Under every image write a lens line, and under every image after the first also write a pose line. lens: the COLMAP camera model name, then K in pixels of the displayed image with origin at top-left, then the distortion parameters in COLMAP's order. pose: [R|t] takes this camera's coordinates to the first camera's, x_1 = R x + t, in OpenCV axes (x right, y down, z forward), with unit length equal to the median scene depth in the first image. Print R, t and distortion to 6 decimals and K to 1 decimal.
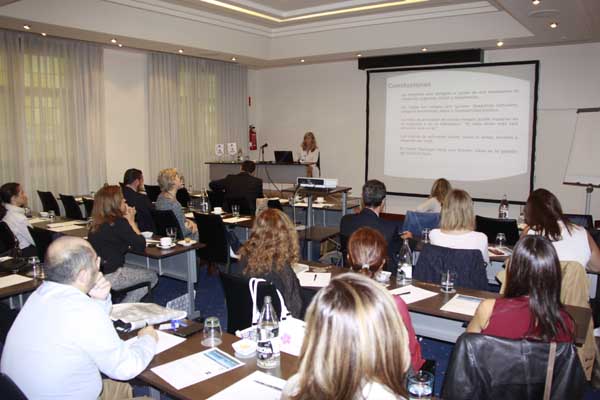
lens RADIAL K [[494.1, 0, 300.0], [0, 494.1, 200.0], [0, 0, 1]] dist [-0.058591, -0.001449]
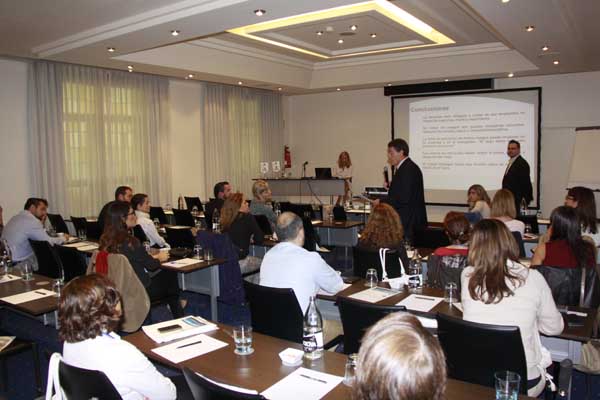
lens RADIAL K [[493.9, 0, 318.2], [0, 493.9, 197.9], [0, 0, 1]] dist [-0.048180, 0.001307]
pose [[0.998645, -0.020742, 0.047728, -0.100753], [0.022799, 0.998816, -0.042979, 0.018999], [-0.046781, 0.044009, 0.997935, -0.135399]]
